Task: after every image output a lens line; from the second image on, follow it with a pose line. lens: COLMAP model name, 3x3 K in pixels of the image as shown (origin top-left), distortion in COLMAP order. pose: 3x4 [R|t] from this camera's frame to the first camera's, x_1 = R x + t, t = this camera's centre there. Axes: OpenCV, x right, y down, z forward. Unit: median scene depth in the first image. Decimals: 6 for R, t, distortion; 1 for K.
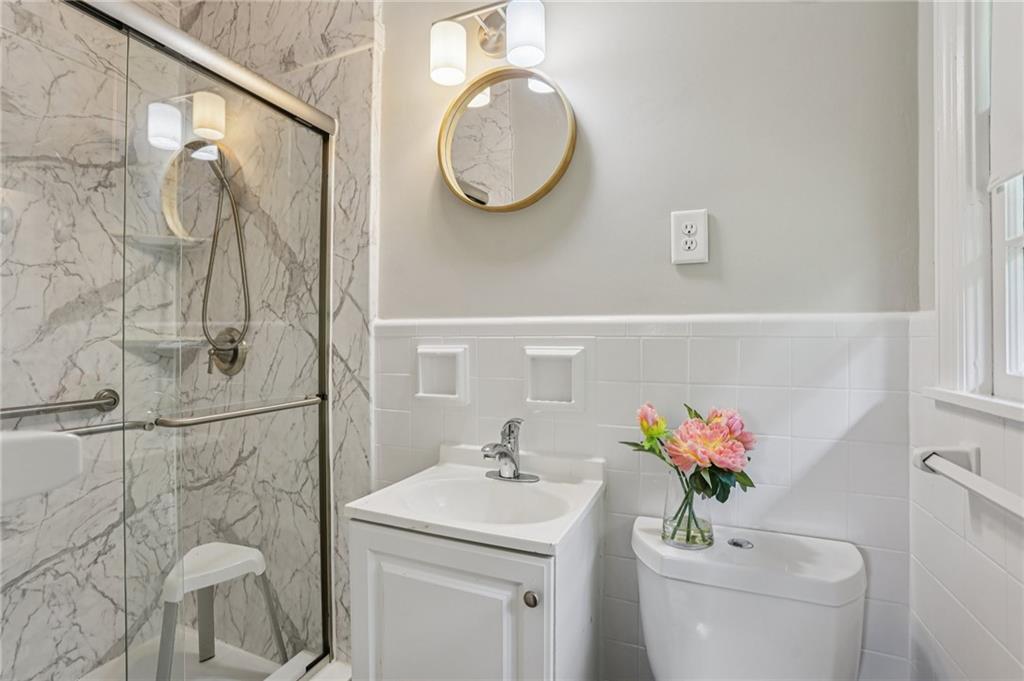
lens RADIAL K [[464.9, 0, 512.0], [0, 464.9, 340.5], [0, 0, 1]] dist [-0.002709, -0.000154]
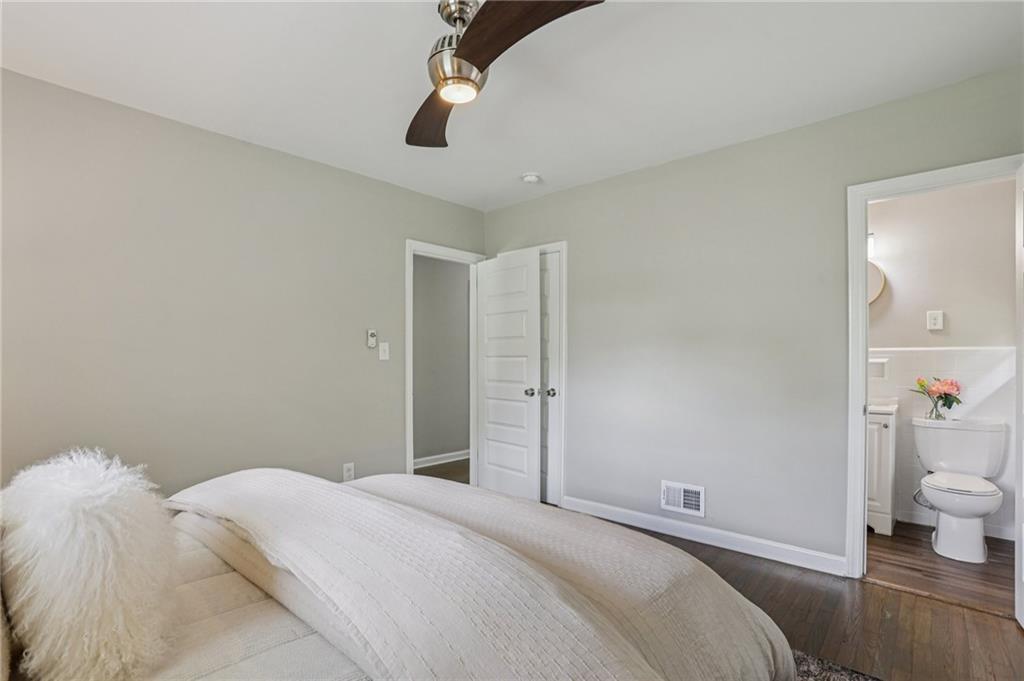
lens RADIAL K [[478.0, 0, 511.9], [0, 478.0, 360.8], [0, 0, 1]] dist [0.001506, 0.000549]
pose [[0.948584, -0.005350, -0.316479, -1.303232], [0.007900, 0.999946, 0.006775, -0.015225], [0.316426, -0.008927, 0.948575, -2.954464]]
